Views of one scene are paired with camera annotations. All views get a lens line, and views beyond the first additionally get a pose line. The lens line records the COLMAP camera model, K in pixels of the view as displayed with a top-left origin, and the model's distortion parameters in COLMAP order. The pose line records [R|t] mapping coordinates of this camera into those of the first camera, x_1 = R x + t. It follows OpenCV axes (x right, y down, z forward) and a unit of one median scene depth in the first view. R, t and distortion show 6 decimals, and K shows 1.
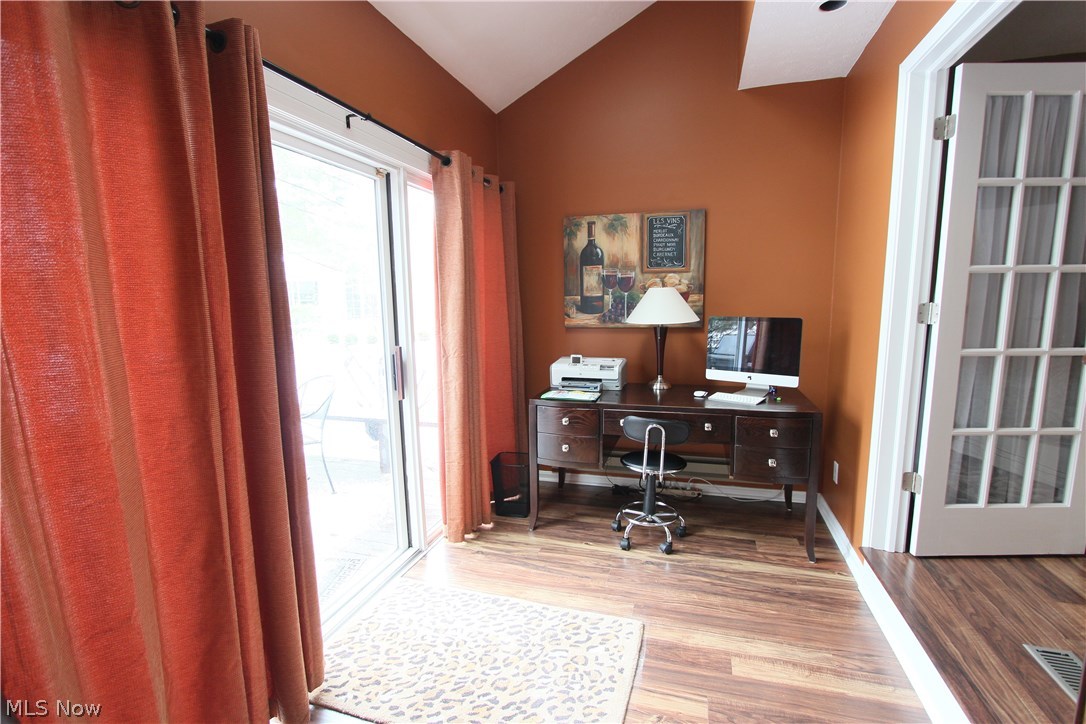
lens RADIAL K [[508.2, 0, 546.5], [0, 508.2, 363.0], [0, 0, 1]] dist [-0.006557, -0.000566]
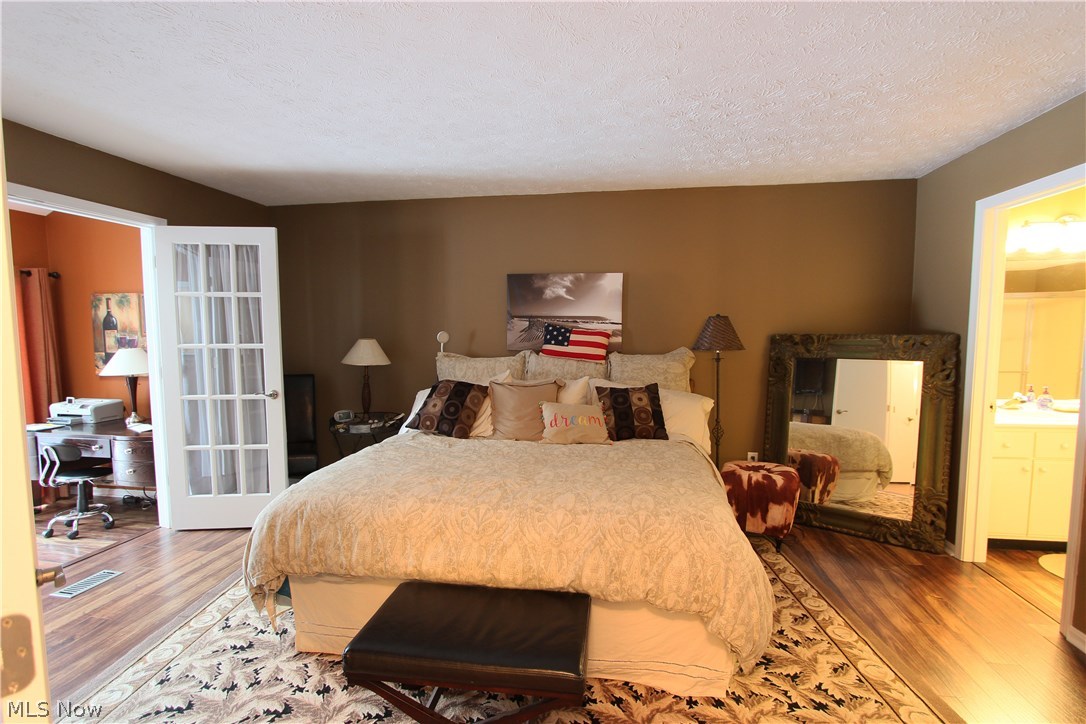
lens RADIAL K [[508.2, 0, 540.8], [0, 508.2, 367.1], [0, 0, 1]] dist [-0.006557, -0.000566]
pose [[0.994417, 0.005925, 0.105358, 1.106191], [0.000824, 0.997956, -0.063901, -0.008485], [-0.105522, 0.063631, 0.992379, -0.448388]]
